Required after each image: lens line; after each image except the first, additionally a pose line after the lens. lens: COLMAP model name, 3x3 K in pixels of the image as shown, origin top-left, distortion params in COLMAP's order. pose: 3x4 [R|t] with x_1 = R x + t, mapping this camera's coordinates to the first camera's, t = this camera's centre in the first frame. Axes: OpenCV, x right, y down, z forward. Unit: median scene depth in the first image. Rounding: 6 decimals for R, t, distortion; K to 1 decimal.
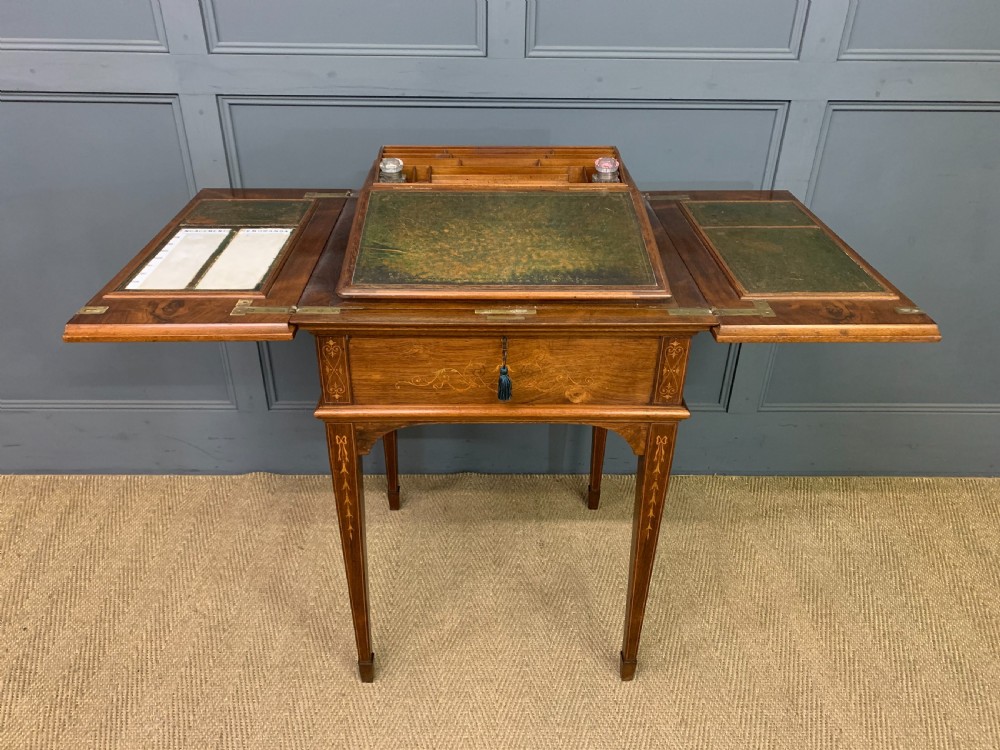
lens RADIAL K [[776.1, 0, 492.9], [0, 776.1, 371.6], [0, 0, 1]] dist [0.016179, -0.006120]
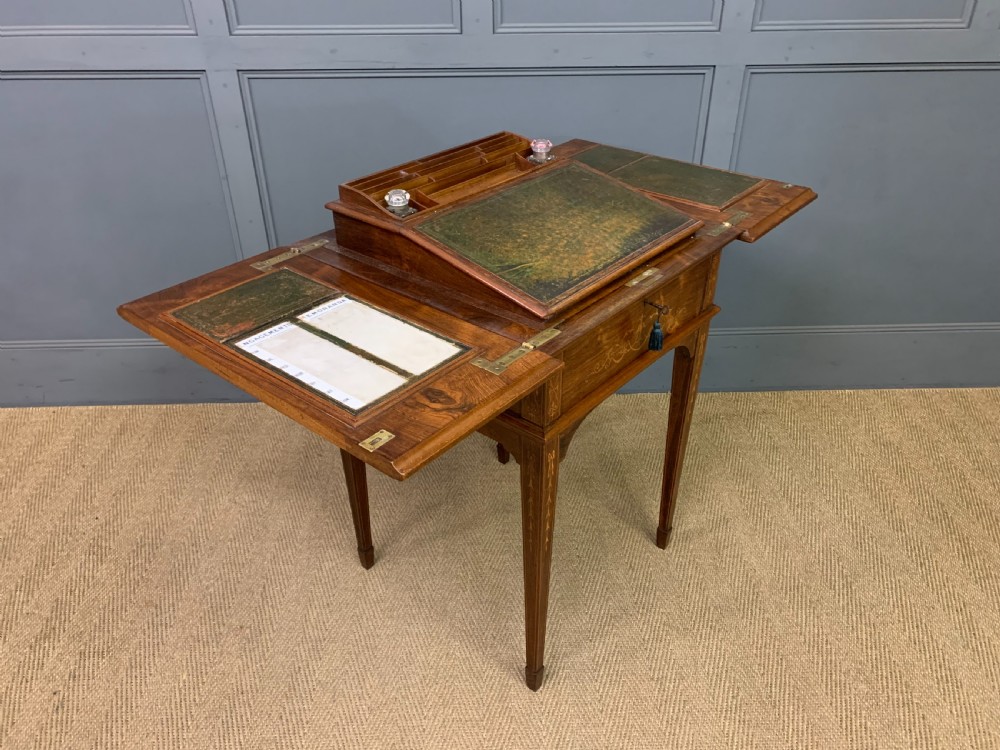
lens RADIAL K [[776.2, 0, 501.7], [0, 776.2, 384.1], [0, 0, 1]] dist [0.011903, 0.000116]
pose [[0.999637, -0.024830, 0.010482, 0.028622], [0.024392, 0.998900, 0.040038, 0.094009], [-0.011465, -0.039768, 0.999143, -0.234015]]
